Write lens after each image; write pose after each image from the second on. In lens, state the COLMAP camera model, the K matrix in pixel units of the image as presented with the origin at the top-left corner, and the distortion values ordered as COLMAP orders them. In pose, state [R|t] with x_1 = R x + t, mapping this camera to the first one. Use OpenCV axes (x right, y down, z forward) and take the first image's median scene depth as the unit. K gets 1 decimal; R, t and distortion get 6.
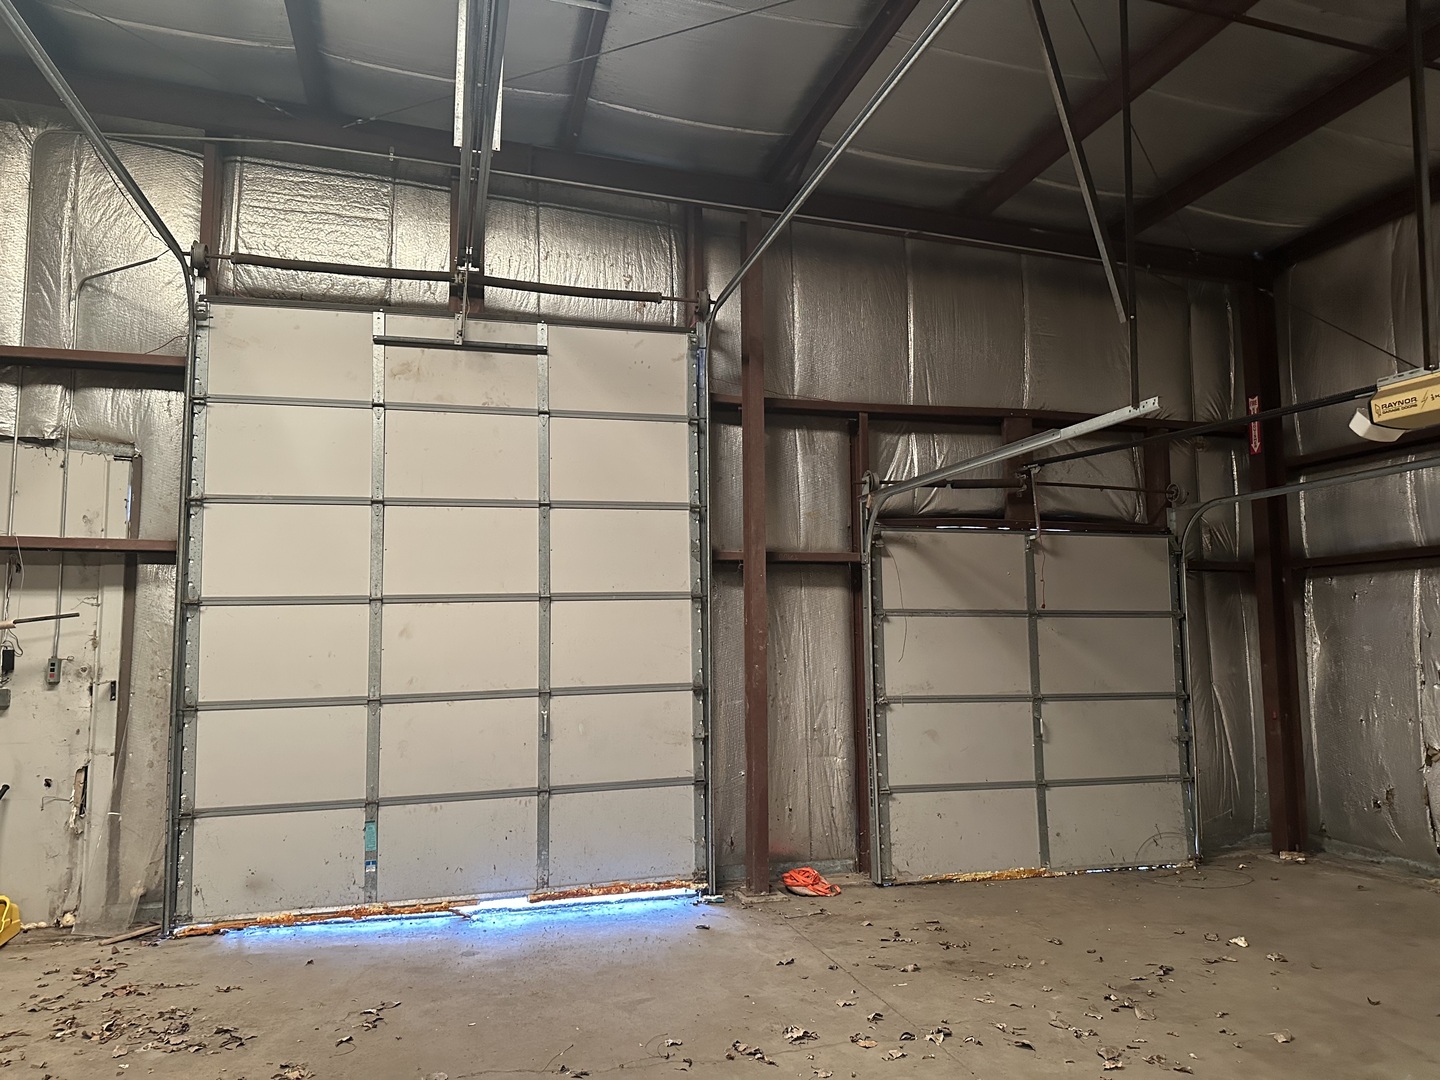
lens RADIAL K [[1004.4, 0, 720.5], [0, 1004.4, 537.8], [0, 0, 1]] dist [0.042195, -0.022425]
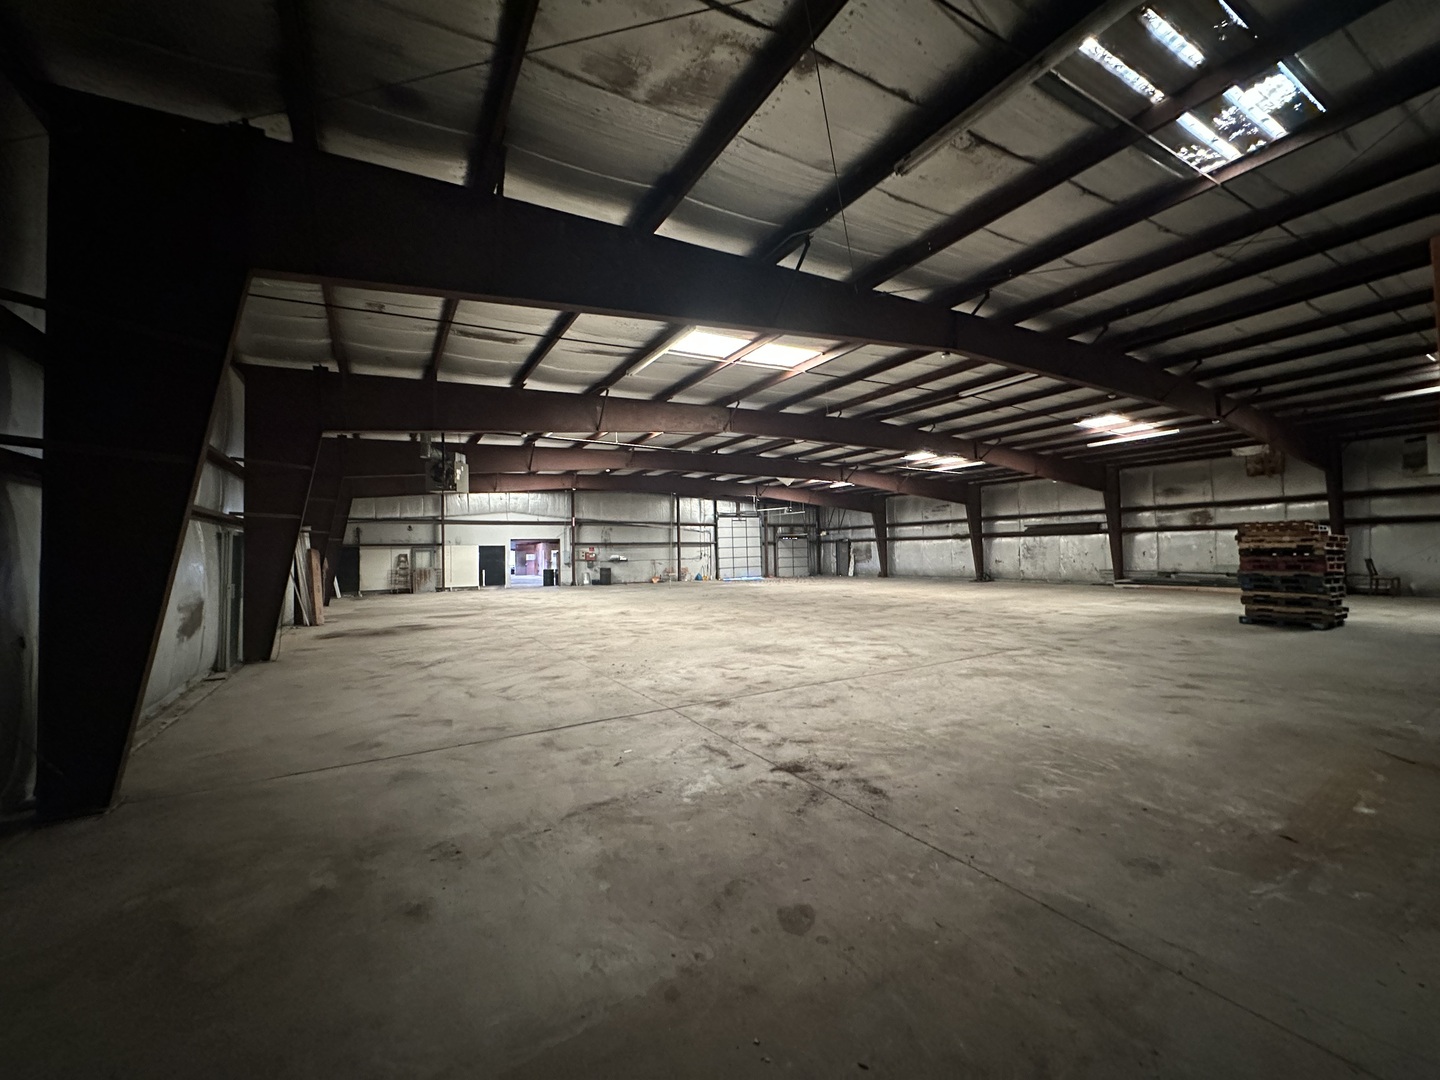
lens RADIAL K [[573.4, 0, 715.0], [0, 573.4, 537.1], [0, 0, 1]] dist [-0.006245, 0.001505]
pose [[0.961165, -0.003056, 0.275957, -1.831170], [-0.015613, 0.997735, 0.065430, -0.358464], [-0.275532, -0.067197, 0.958940, -3.824917]]
